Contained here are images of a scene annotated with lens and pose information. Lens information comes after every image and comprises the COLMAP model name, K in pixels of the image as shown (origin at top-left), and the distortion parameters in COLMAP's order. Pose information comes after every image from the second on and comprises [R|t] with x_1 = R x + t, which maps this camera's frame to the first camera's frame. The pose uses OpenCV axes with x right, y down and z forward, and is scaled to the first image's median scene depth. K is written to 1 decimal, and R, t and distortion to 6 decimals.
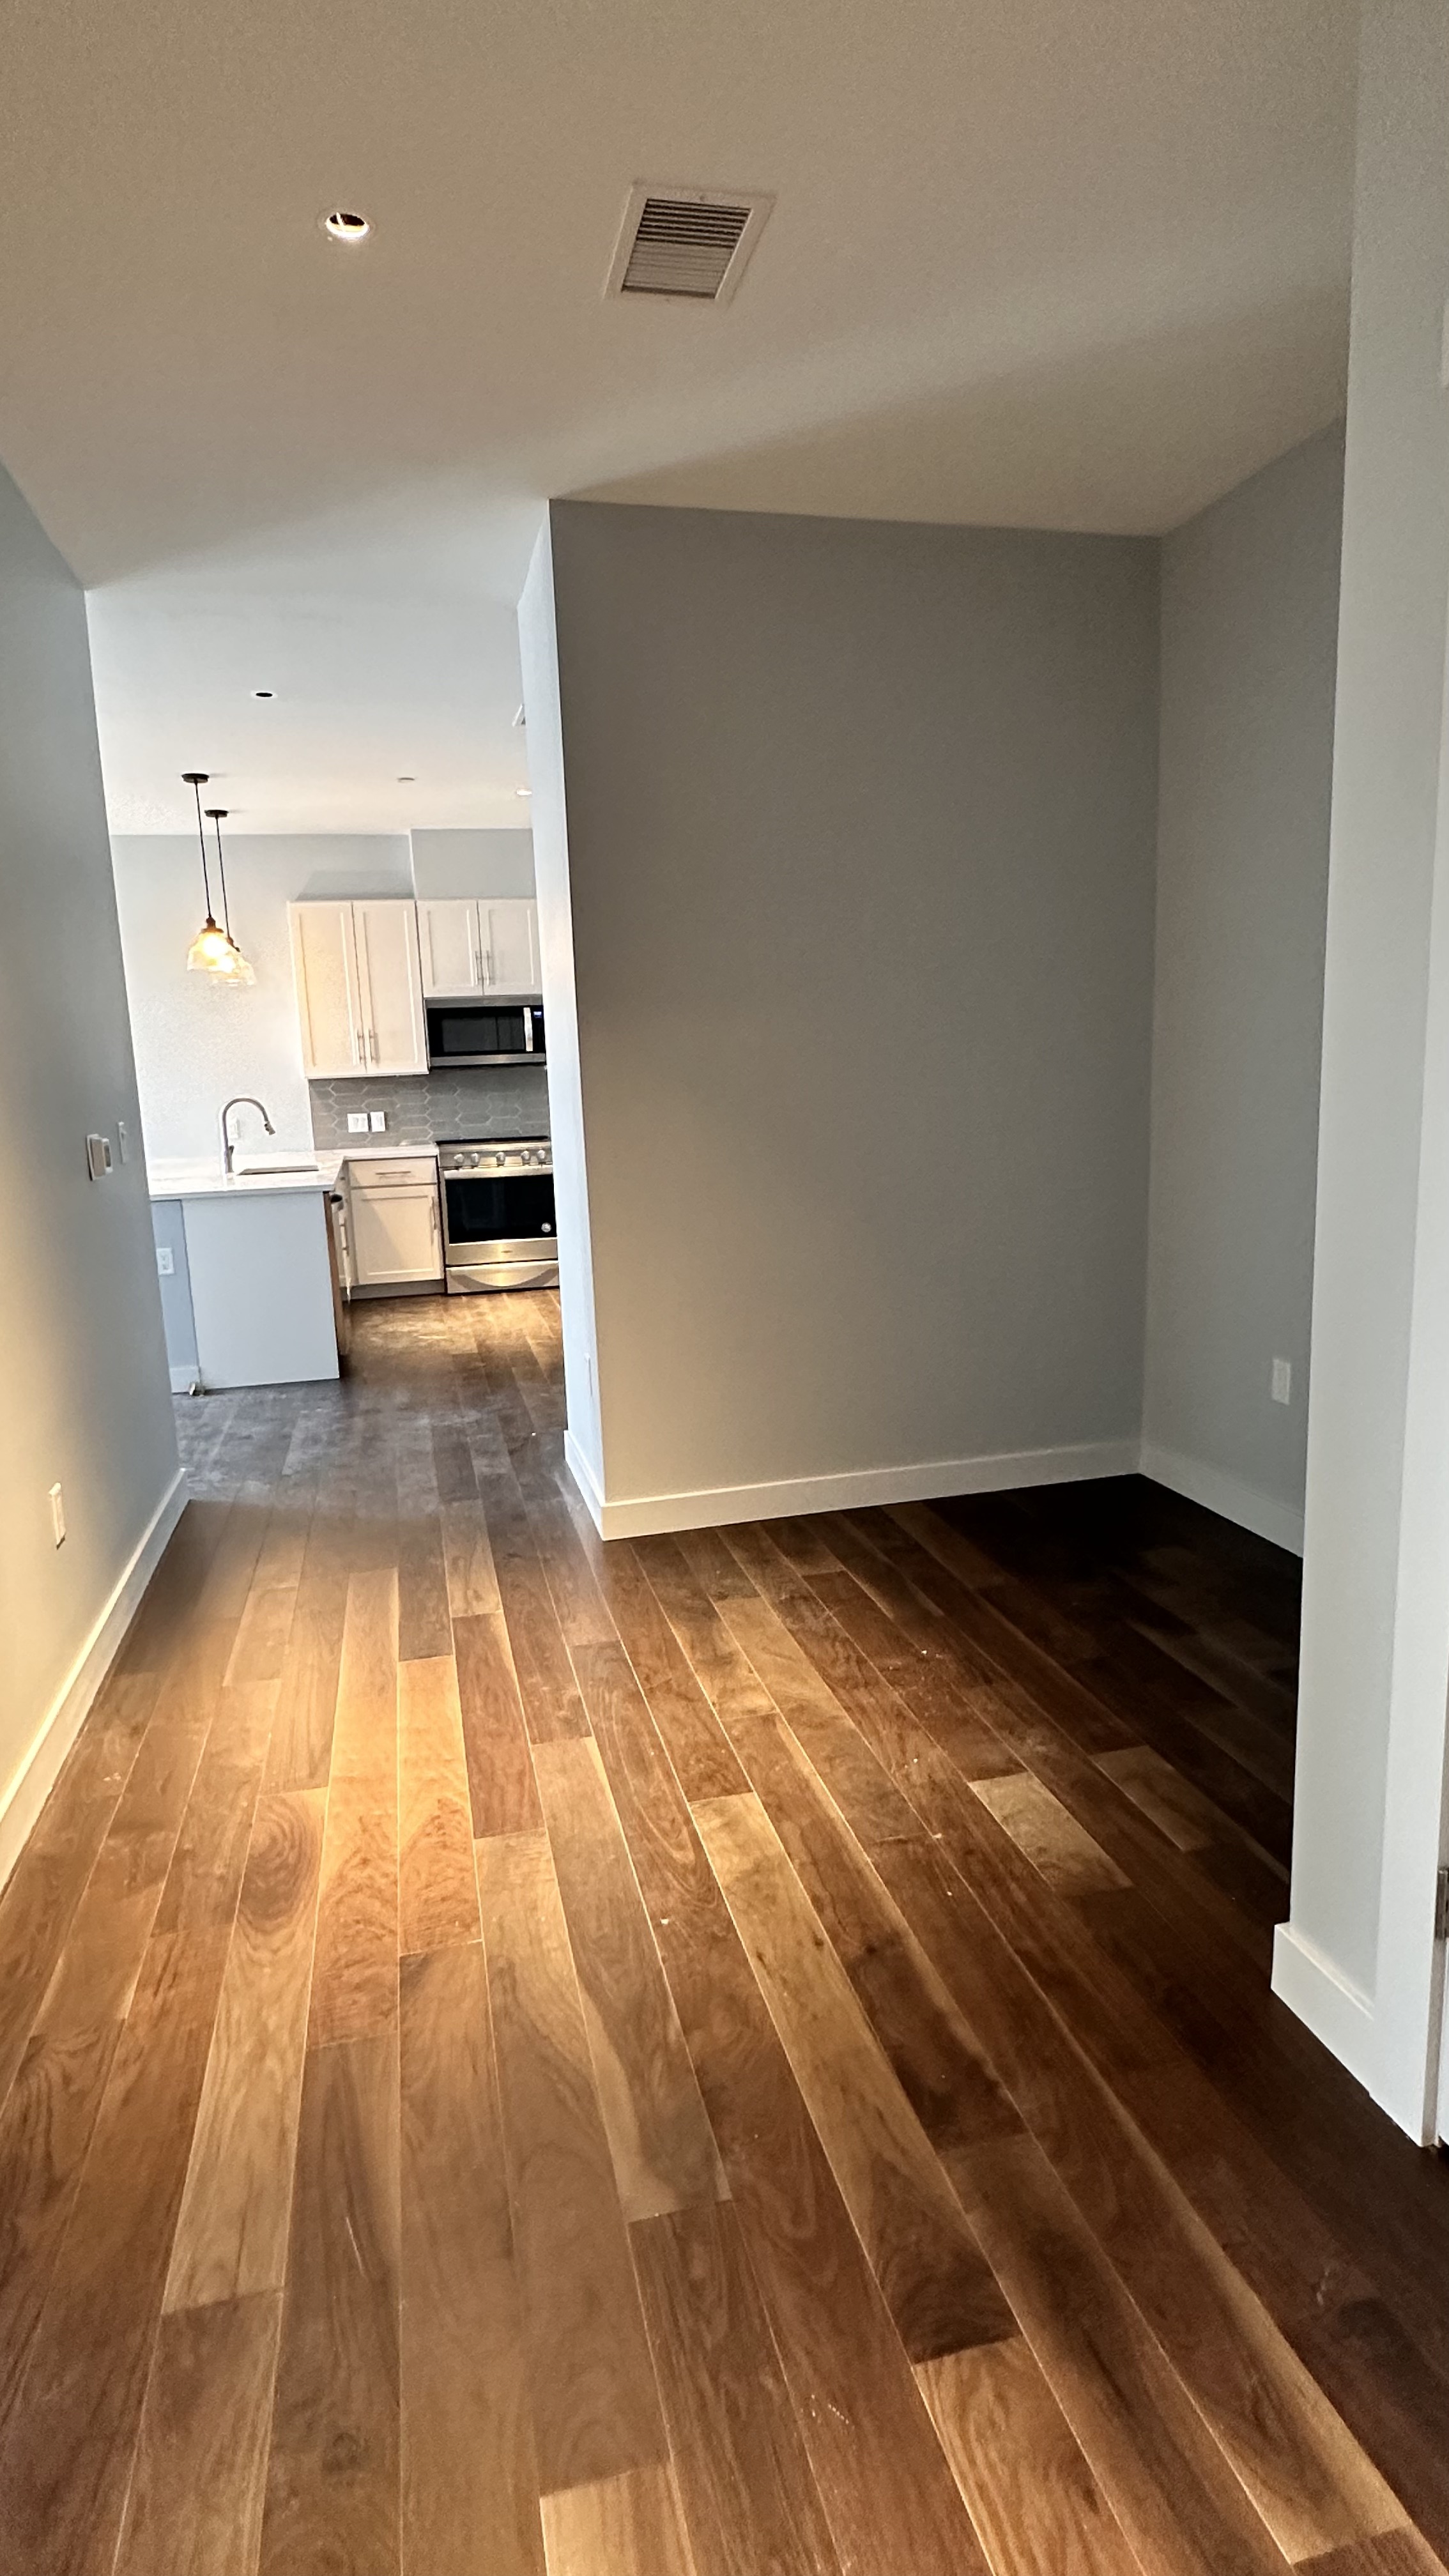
lens RADIAL K [[1327.2, 0, 724.5], [0, 1327.2, 1288.0], [0, 0, 1]] dist [-0.000379, -0.000047]
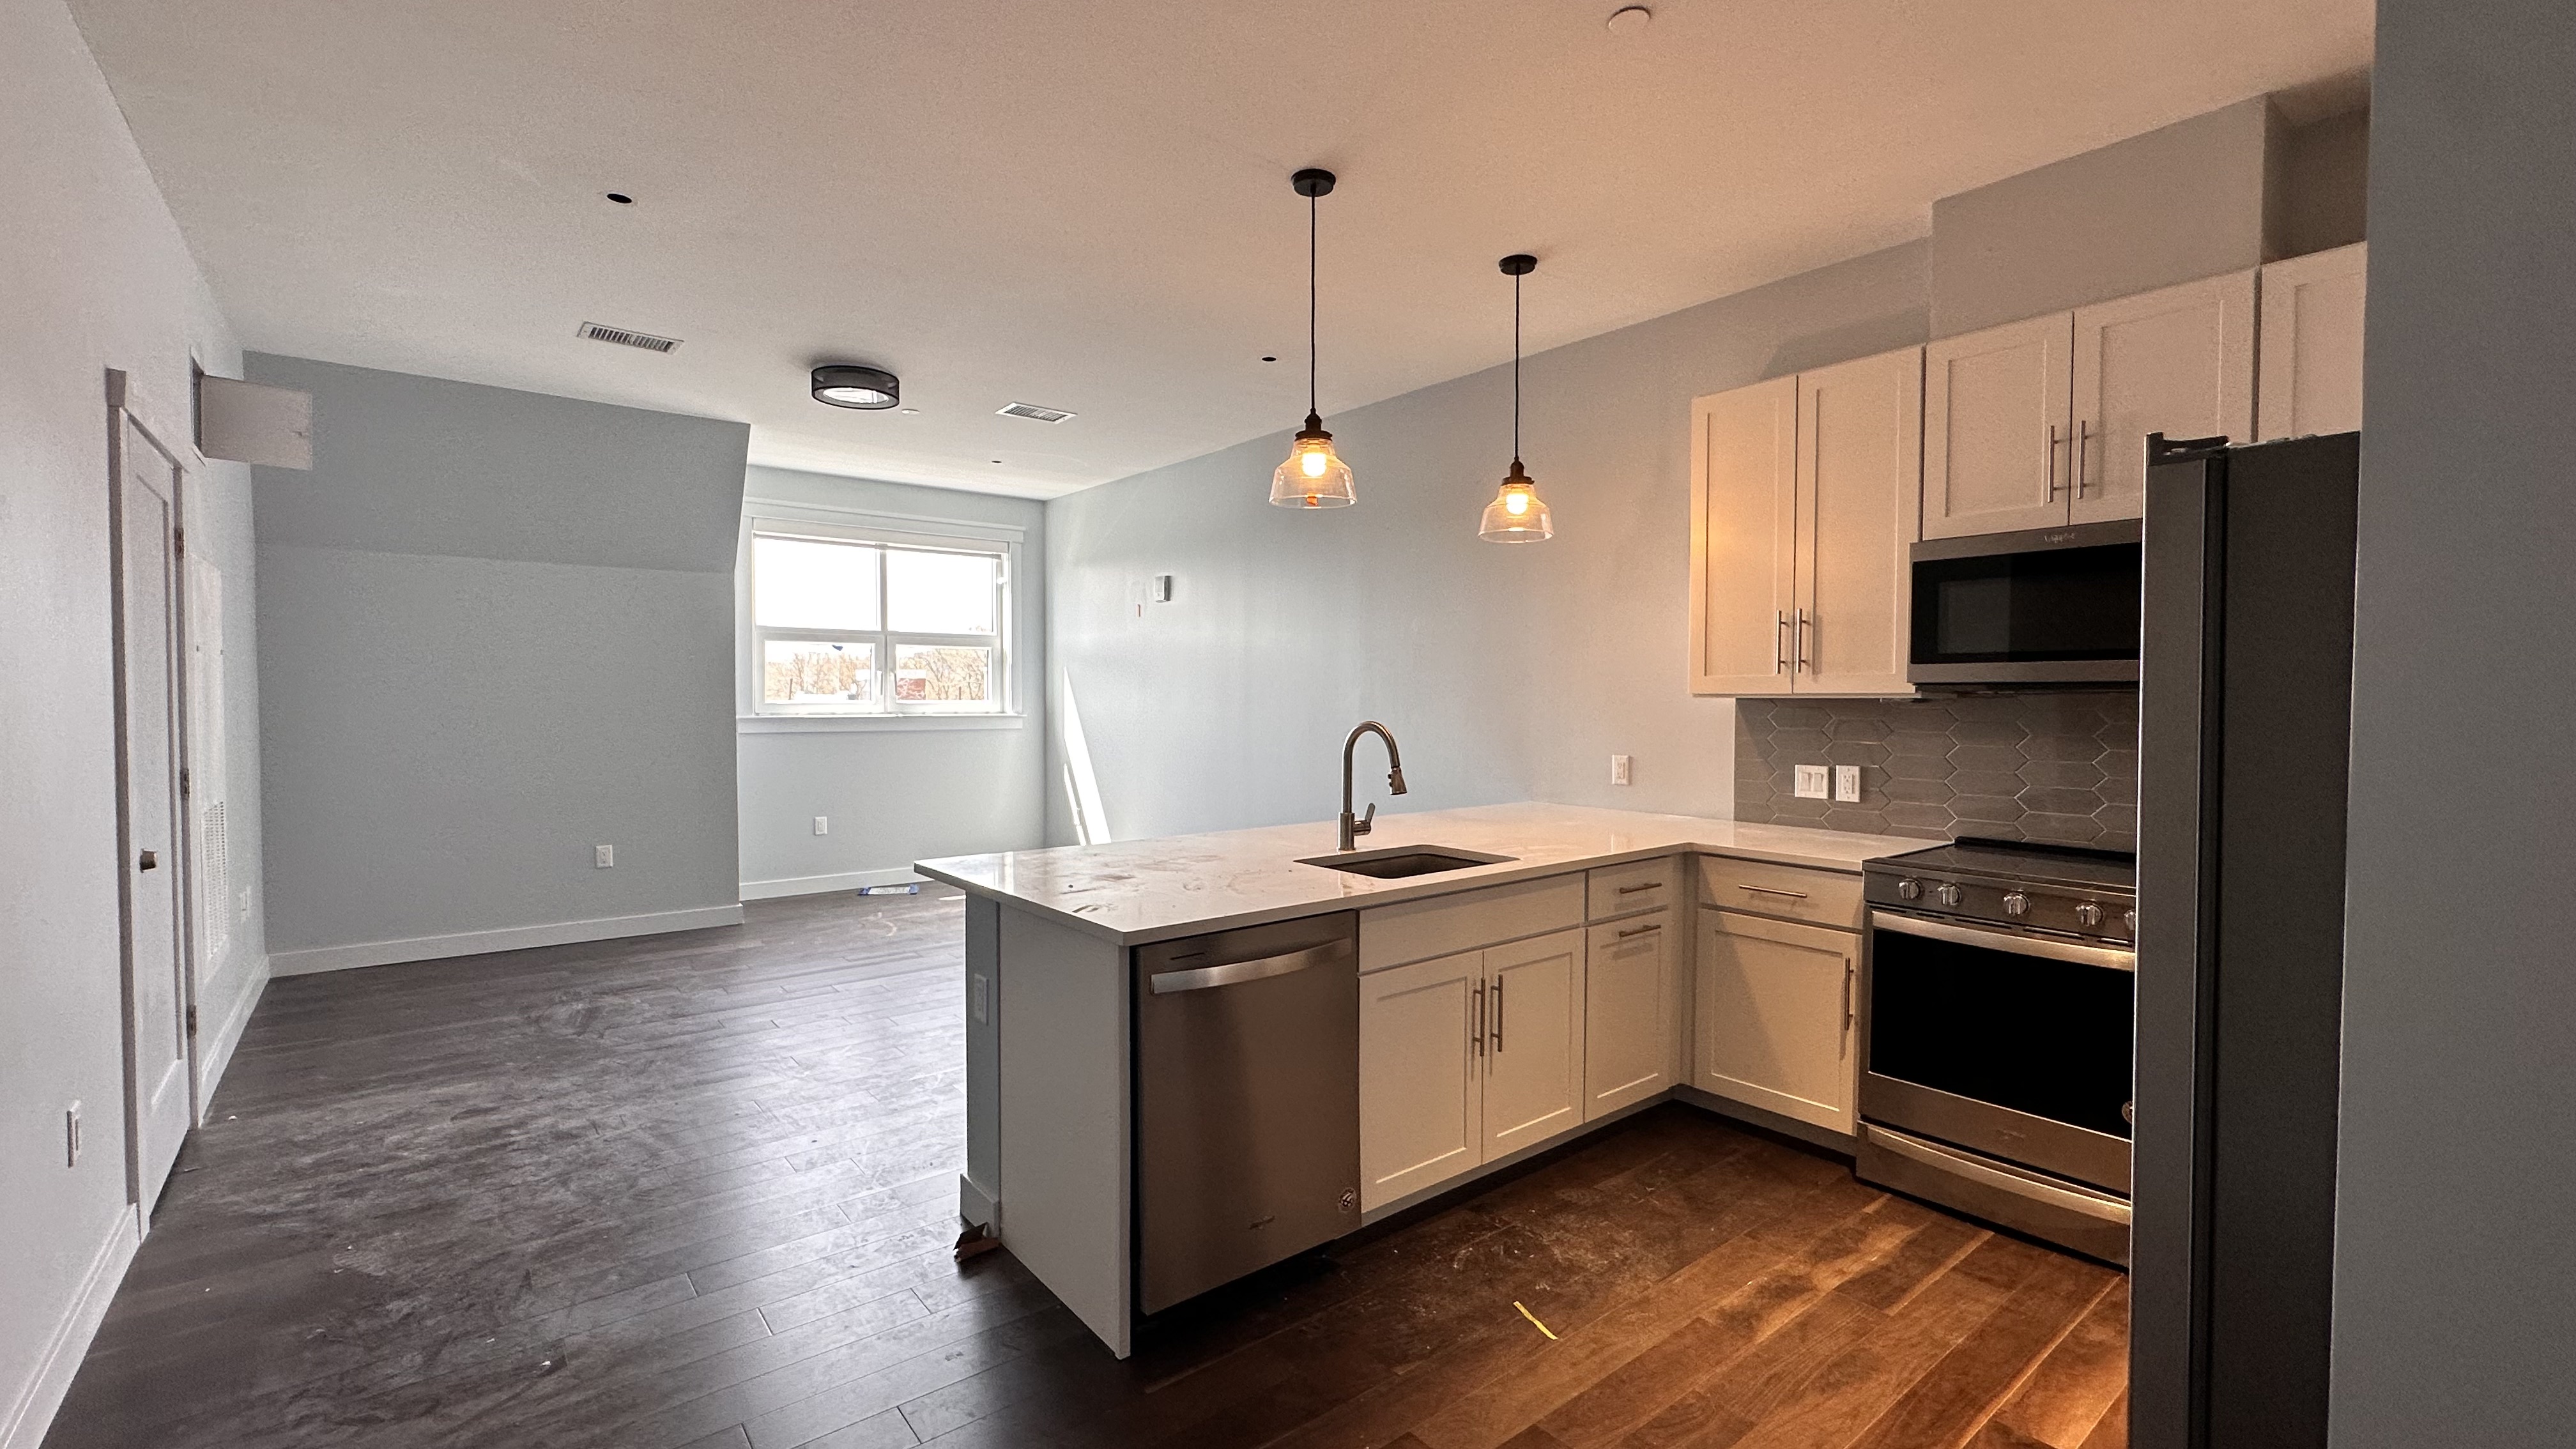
lens RADIAL K [[1089.5, 0, 1288.0], [0, 1089.5, 724.5], [0, 0, 1]] dist [-0.001079, -0.000084]
pose [[0.426063, 0.063017, -0.902496, 0.034795], [-0.174488, 0.984565, -0.013627, -0.108598], [0.887707, 0.163281, 0.430482, 0.639714]]
